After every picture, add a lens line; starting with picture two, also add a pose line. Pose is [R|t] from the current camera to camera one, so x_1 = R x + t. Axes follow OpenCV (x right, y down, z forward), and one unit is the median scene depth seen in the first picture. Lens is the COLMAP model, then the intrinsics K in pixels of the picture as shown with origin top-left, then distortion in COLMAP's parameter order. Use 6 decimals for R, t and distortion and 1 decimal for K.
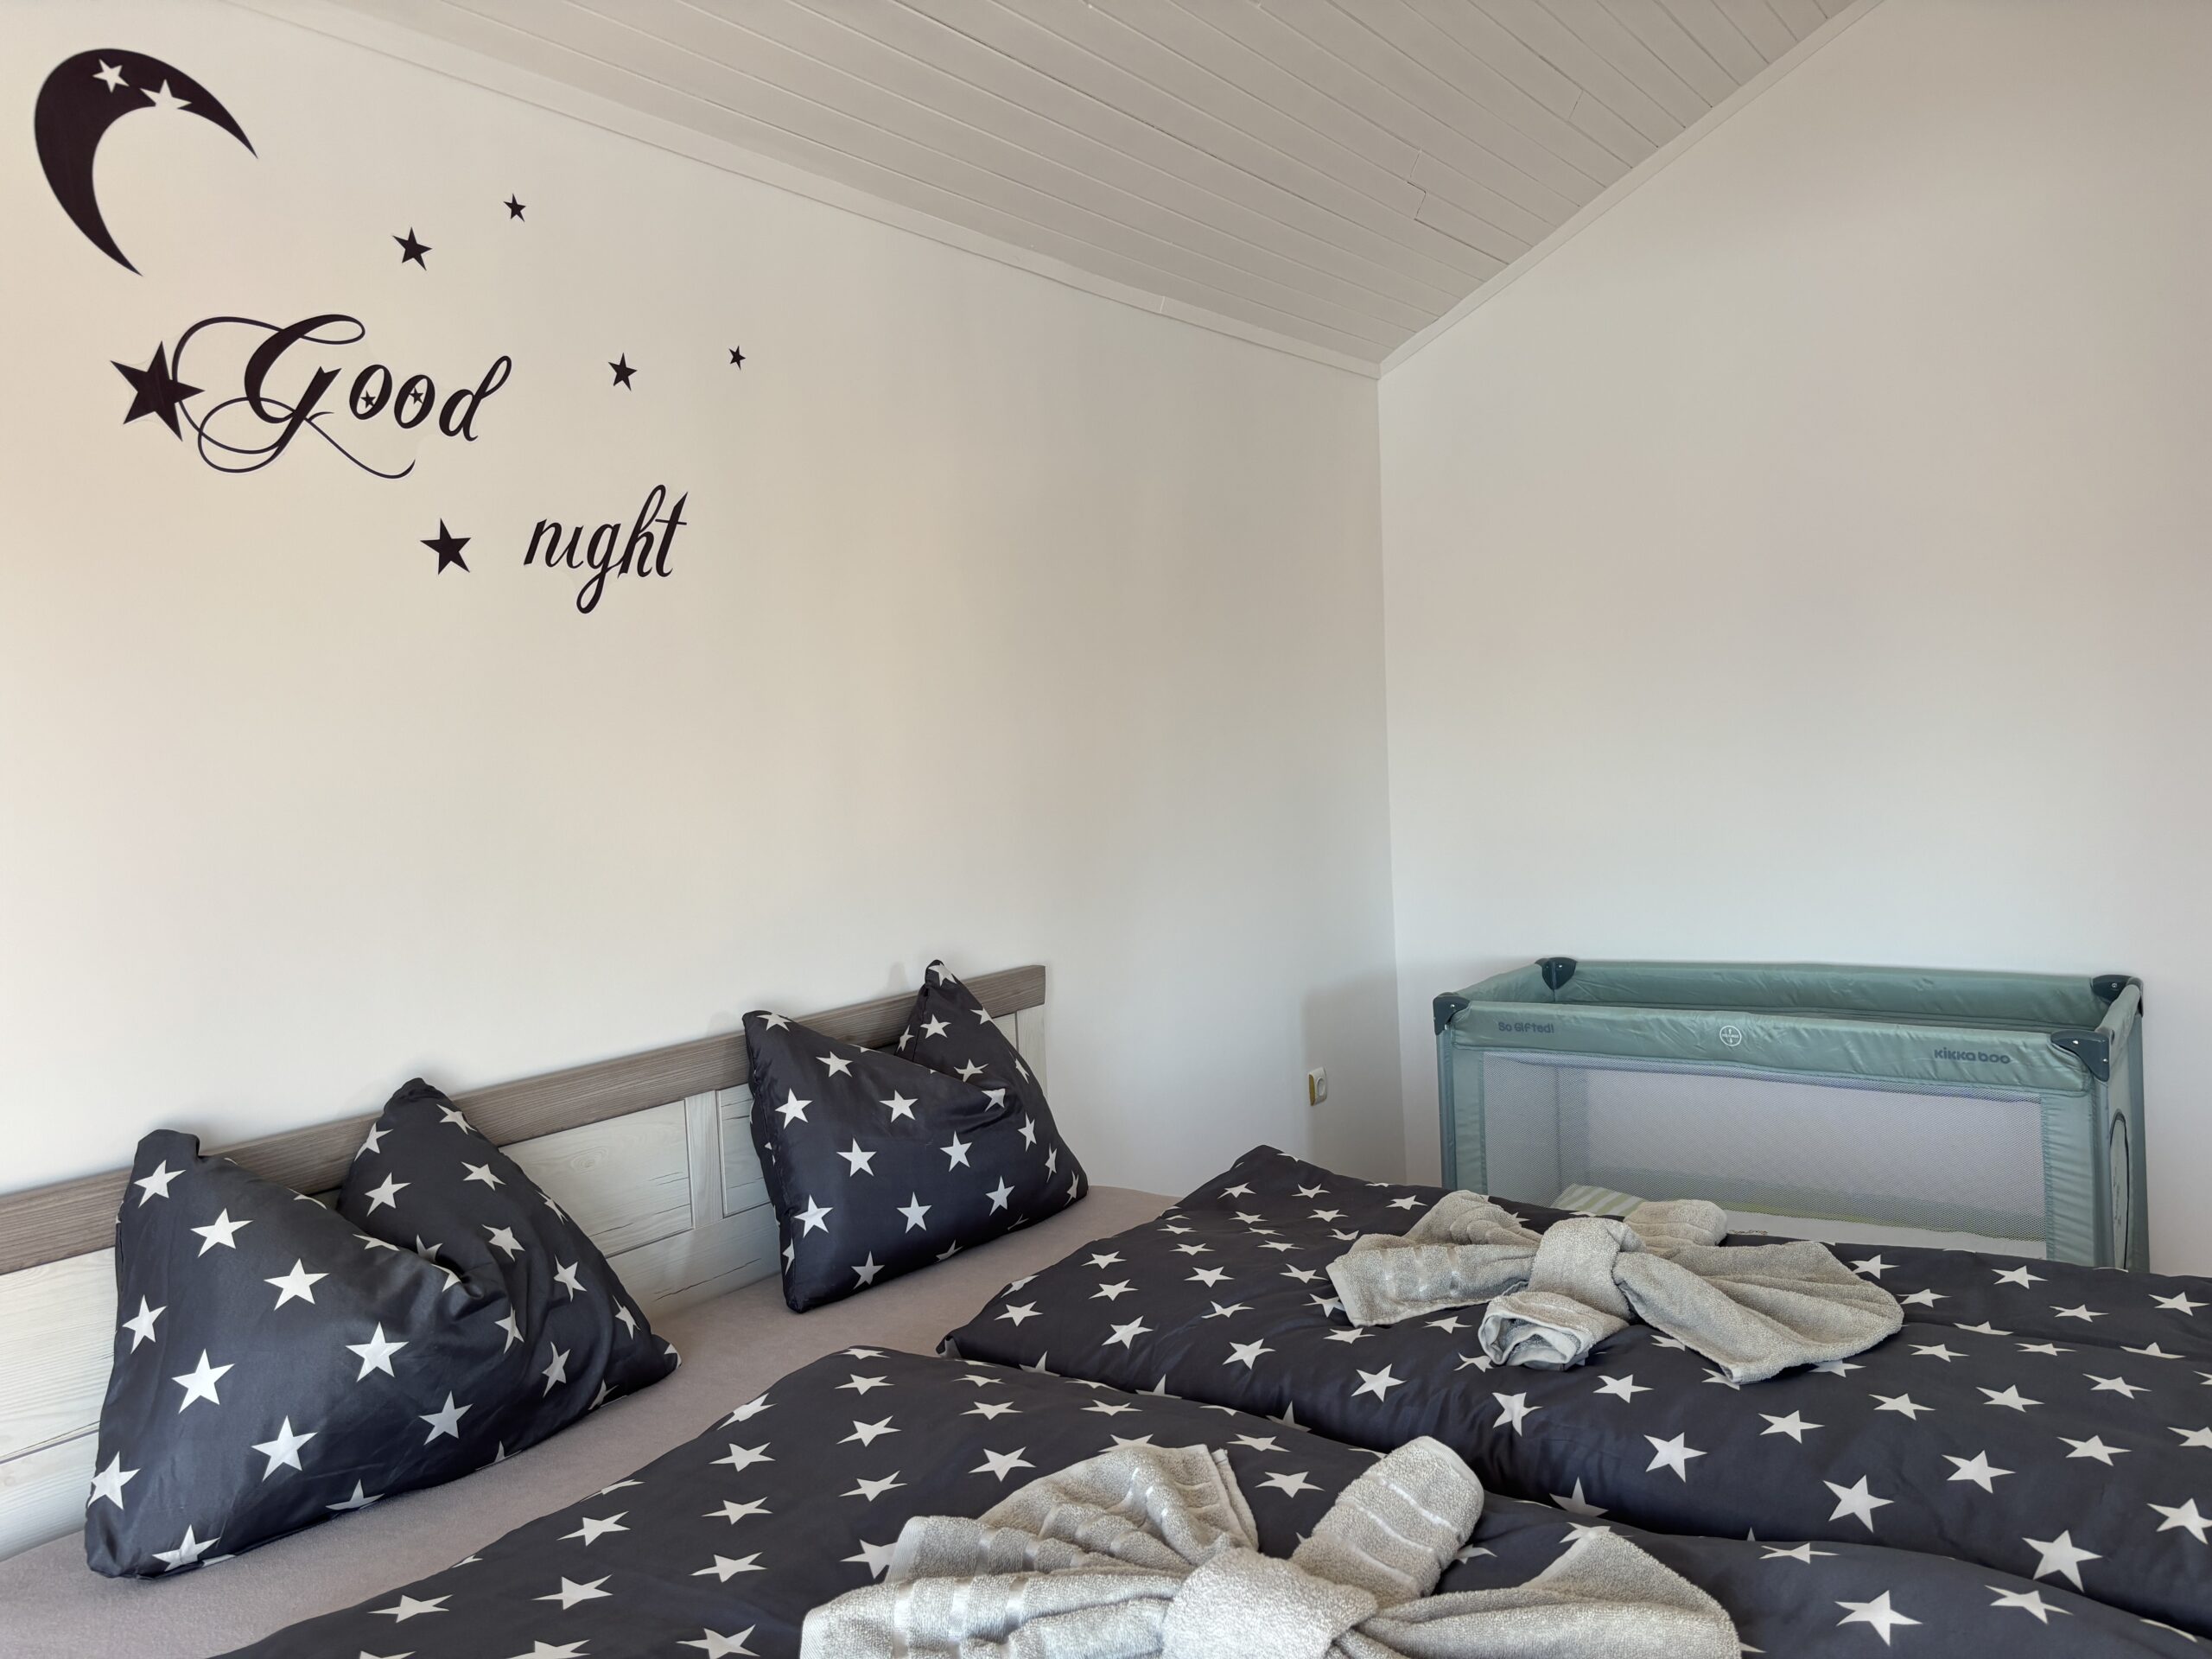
lens RADIAL K [[1672.2, 0, 1129.3], [0, 1672.2, 831.3], [0, 0, 1]] dist [0.014081, -0.017540]
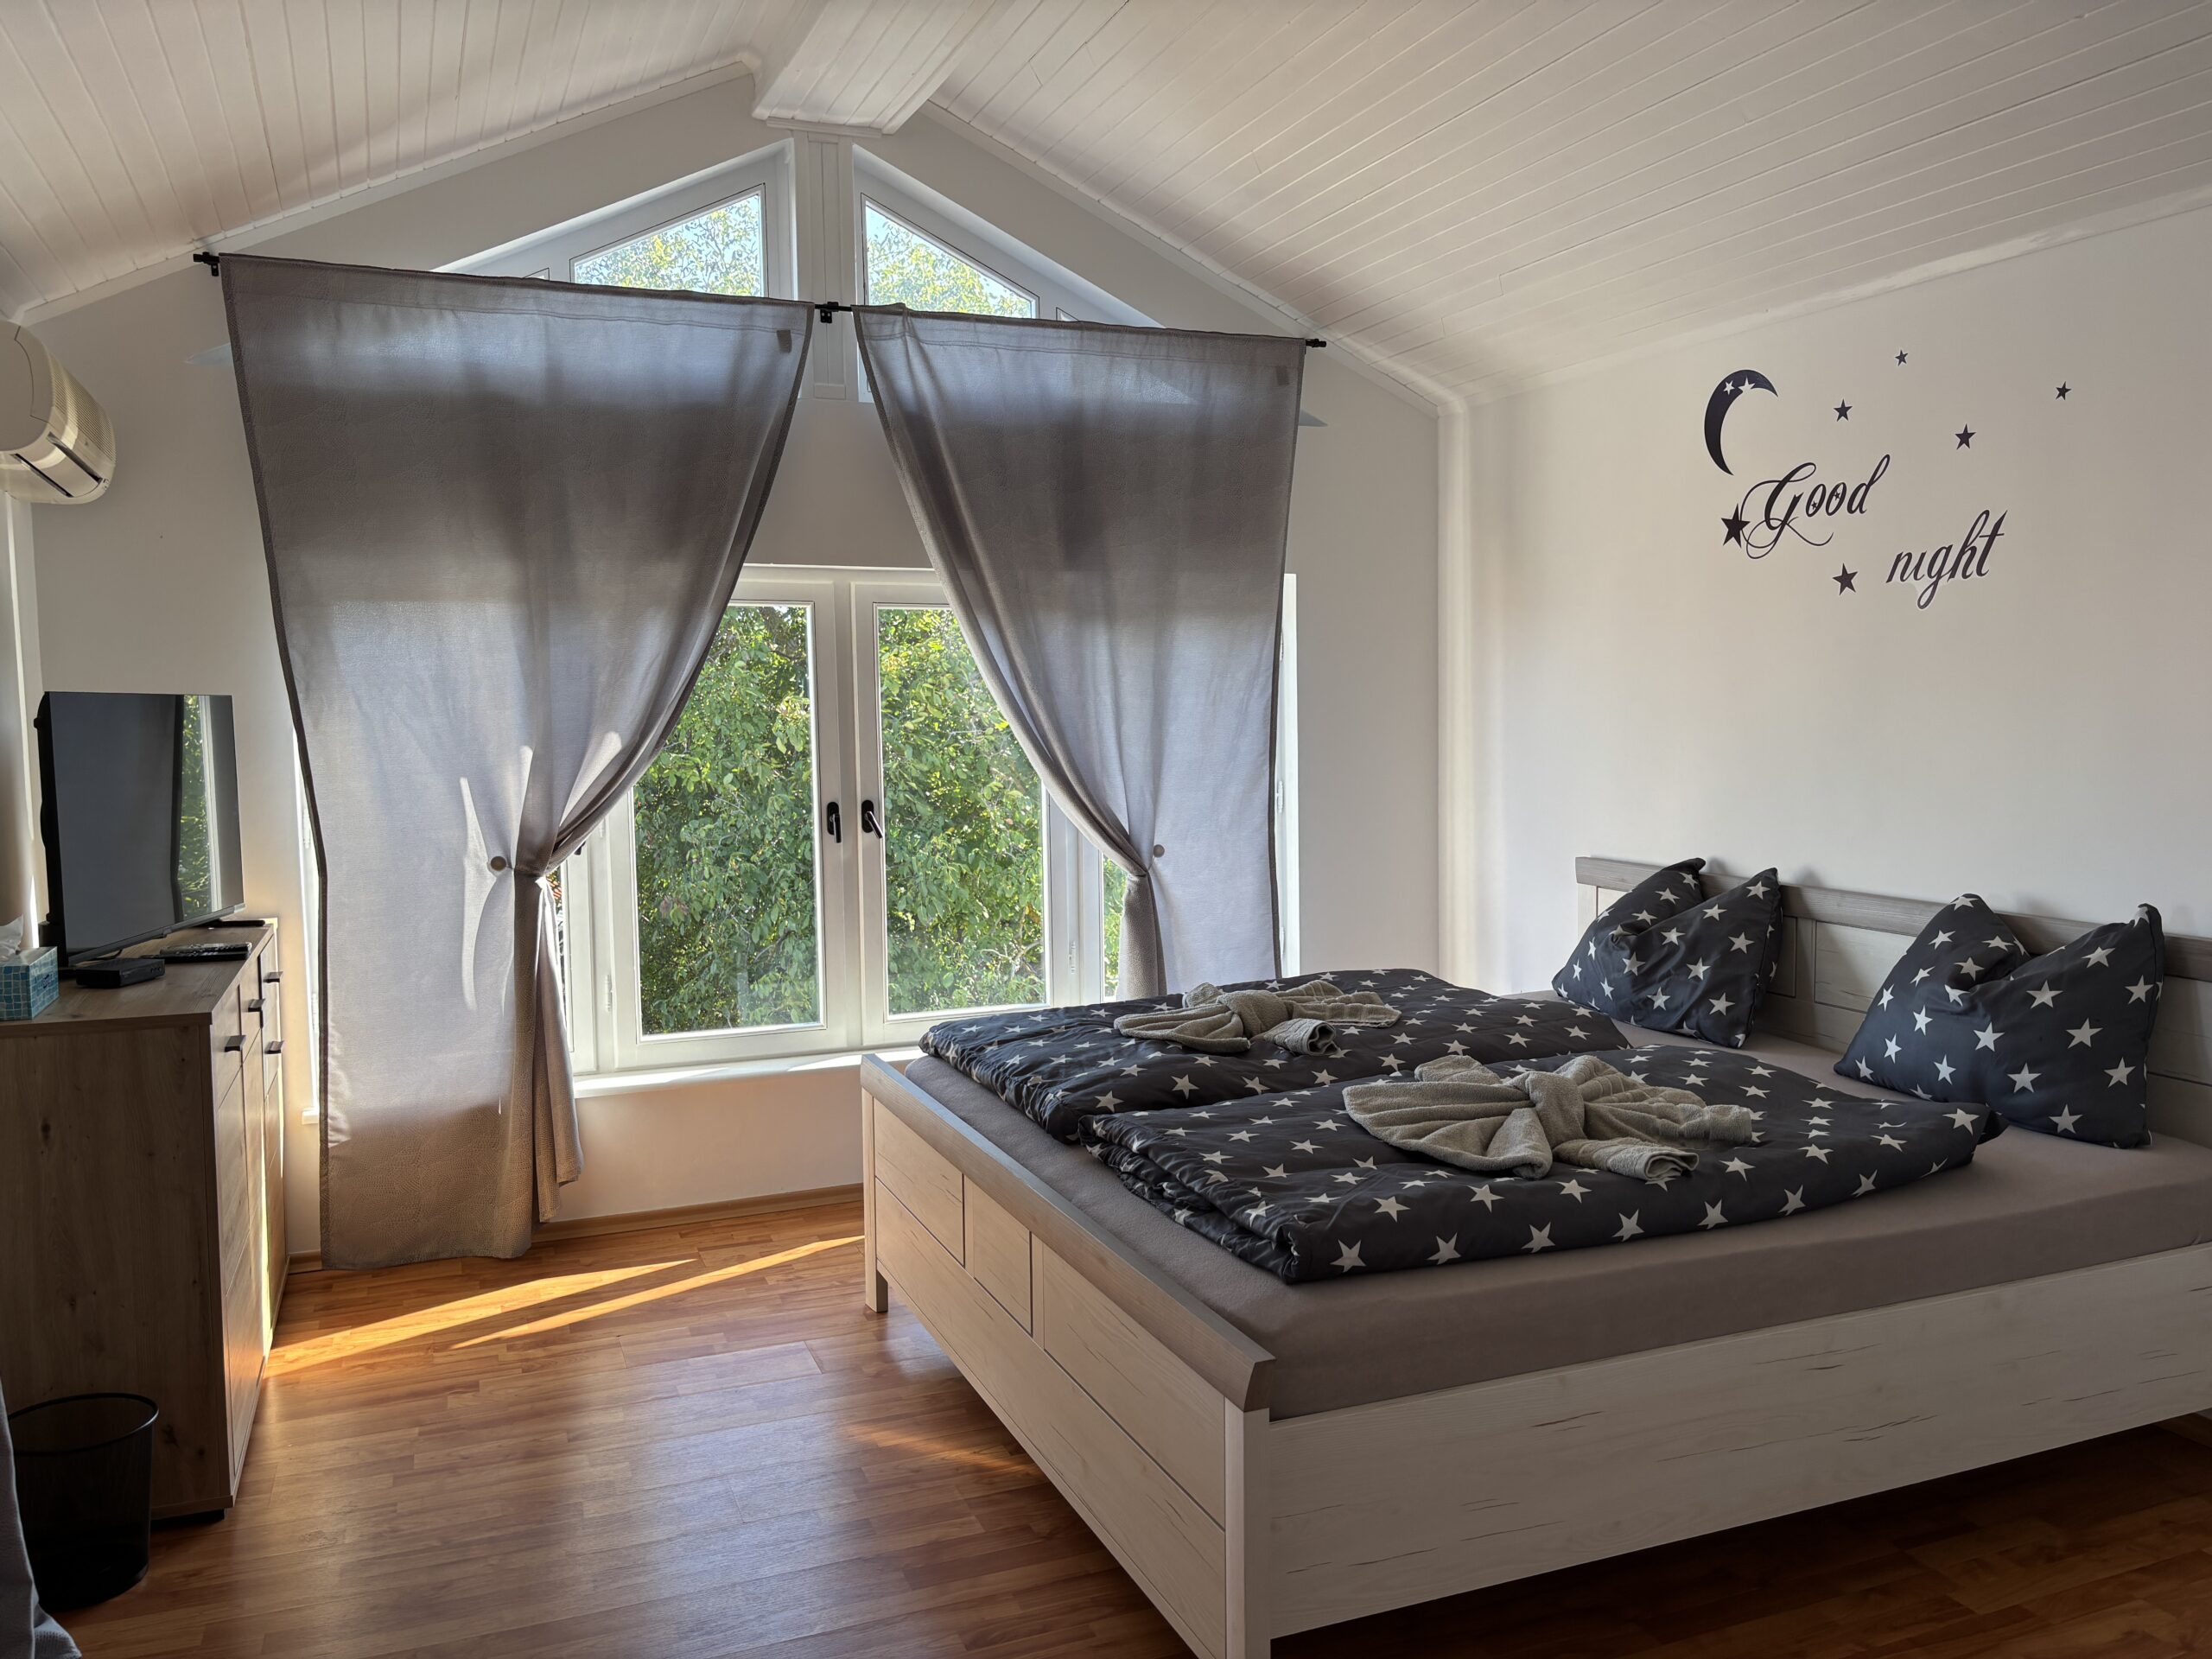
lens RADIAL K [[1672.2, 0, 1107.9], [0, 1672.2, 840.9], [0, 0, 1]] dist [0.014081, -0.017540]
pose [[-0.543491, 0.132170, -0.828945, 1.495014], [-0.001019, 0.987422, 0.158106, -0.175855], [0.839415, 0.086773, -0.536520, 1.317168]]
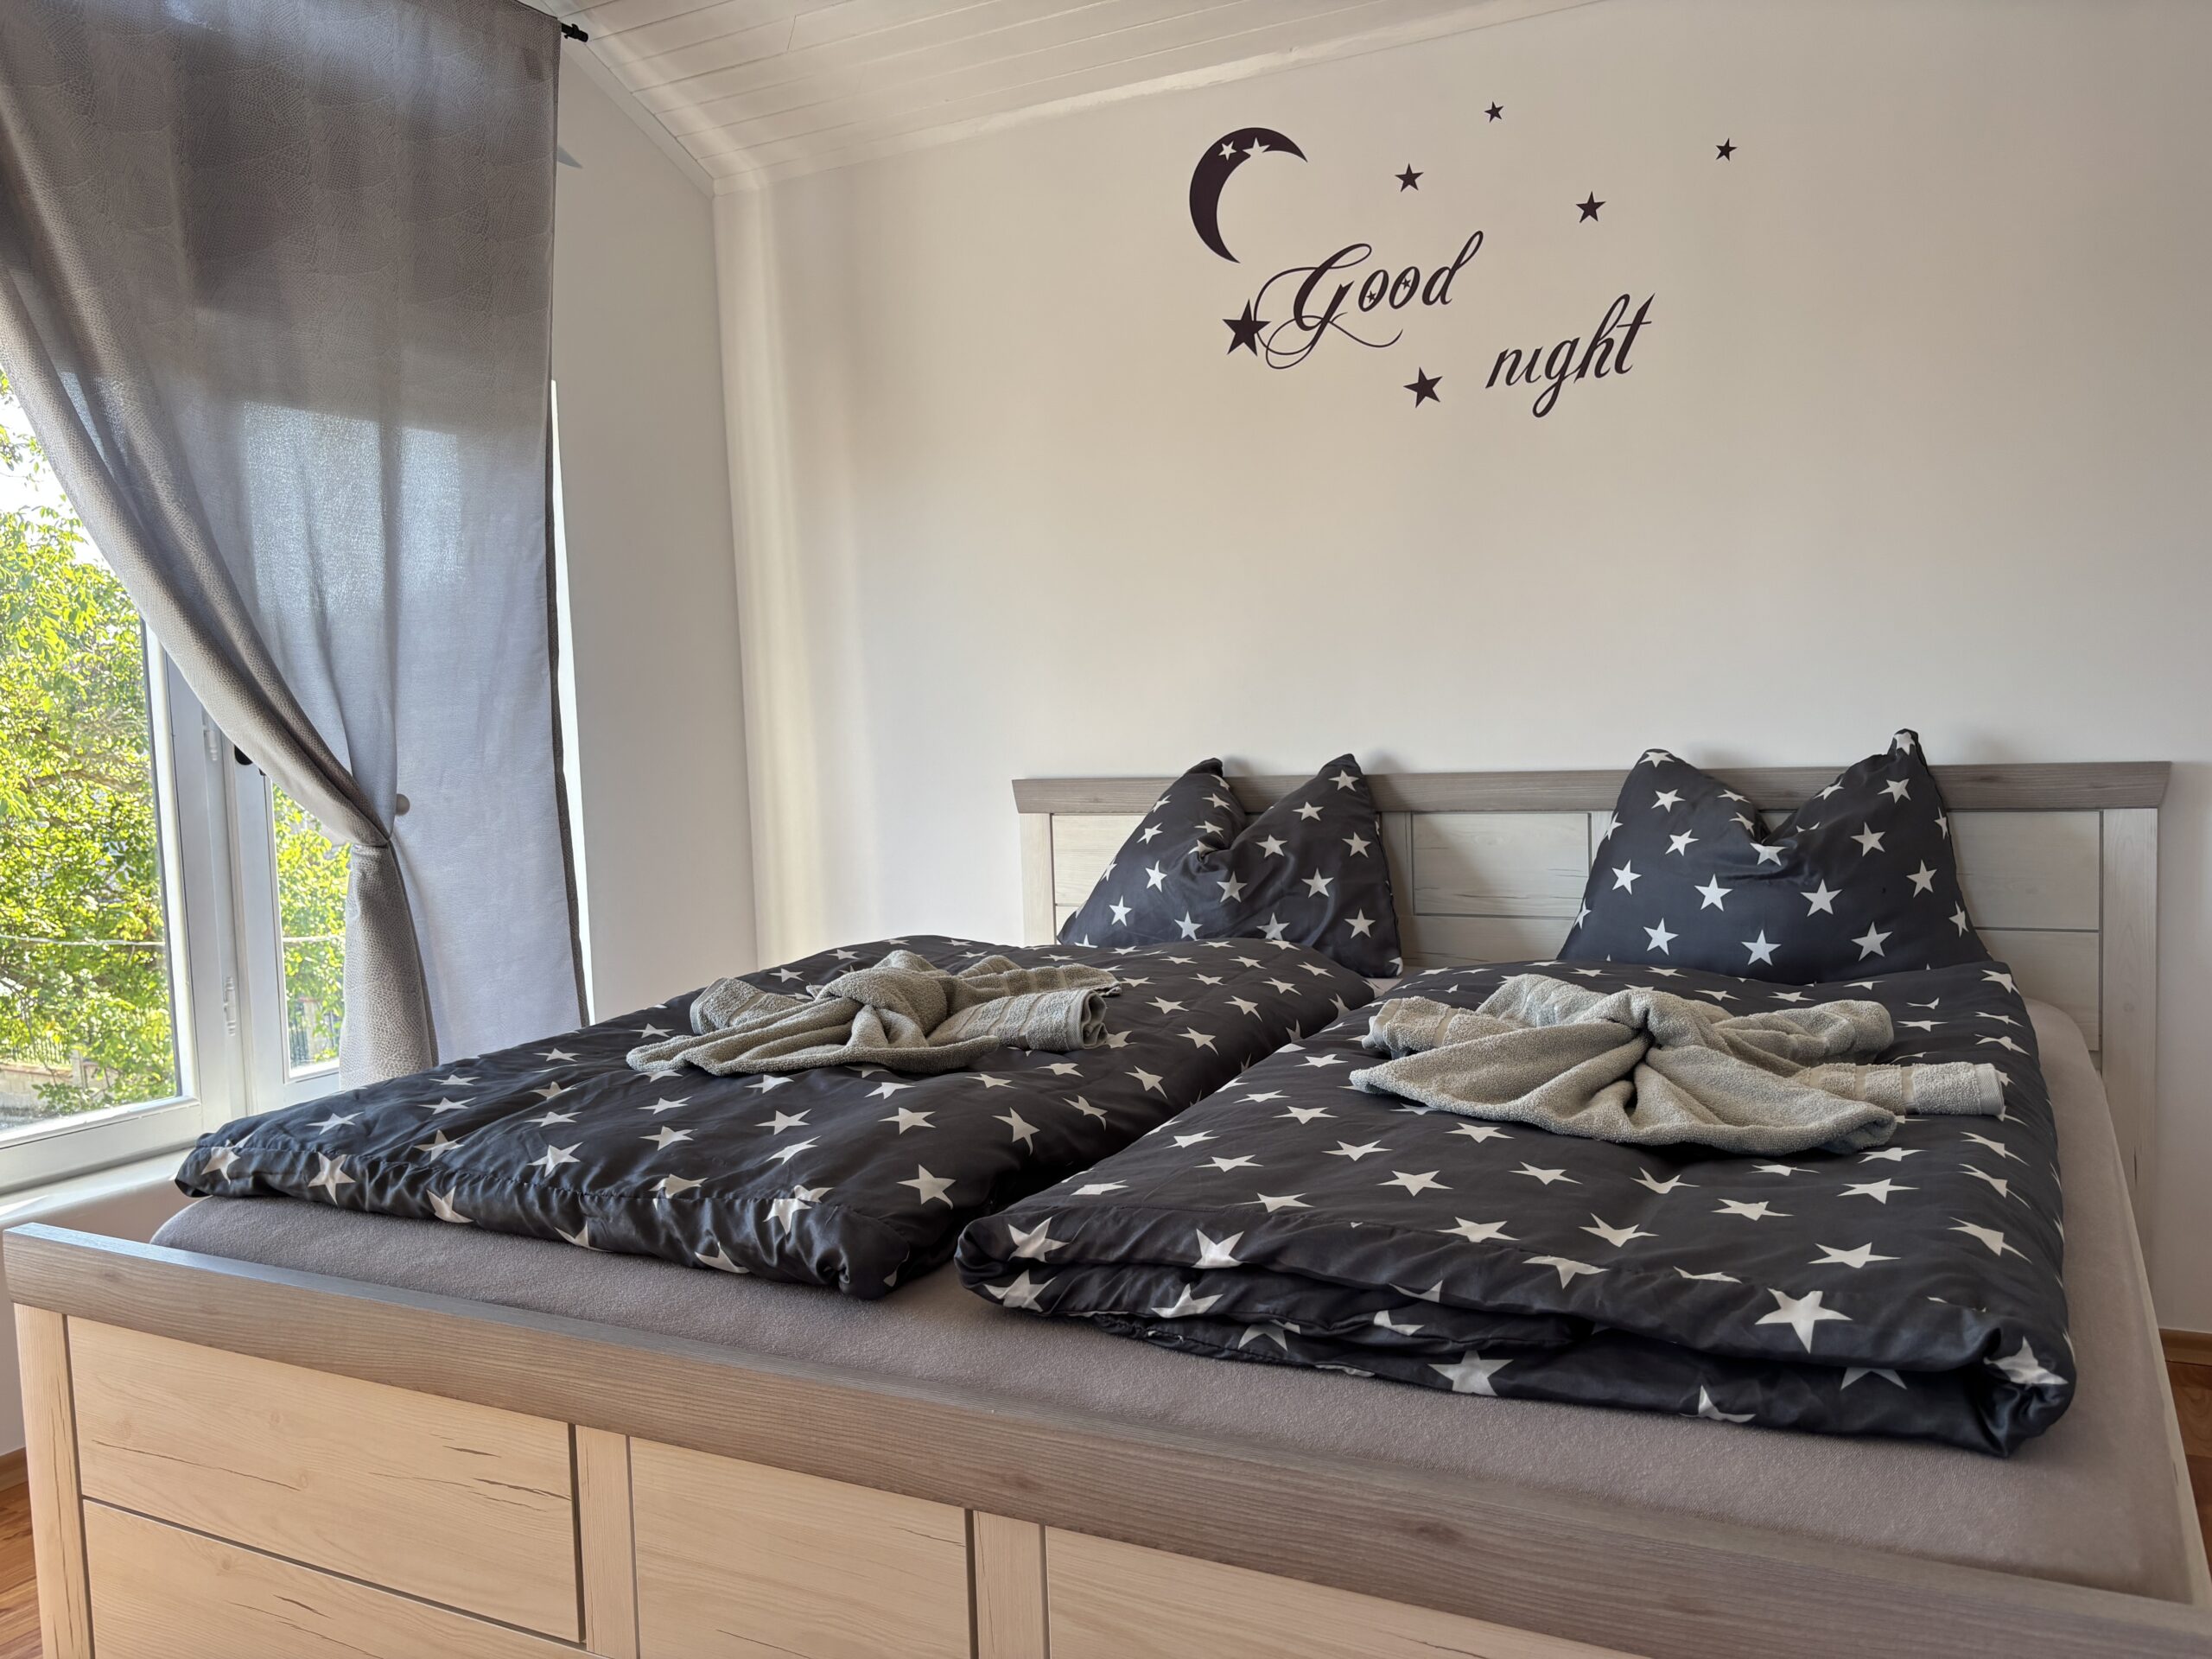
lens RADIAL K [[1672.2, 0, 1122.4], [0, 1672.2, 831.9], [0, 0, 1]] dist [0.014081, -0.017540]
pose [[0.133541, 0.113982, -0.984467, 0.993566], [-0.023754, 0.993447, 0.111799, 0.051378], [0.990759, 0.008455, 0.135374, 0.561027]]
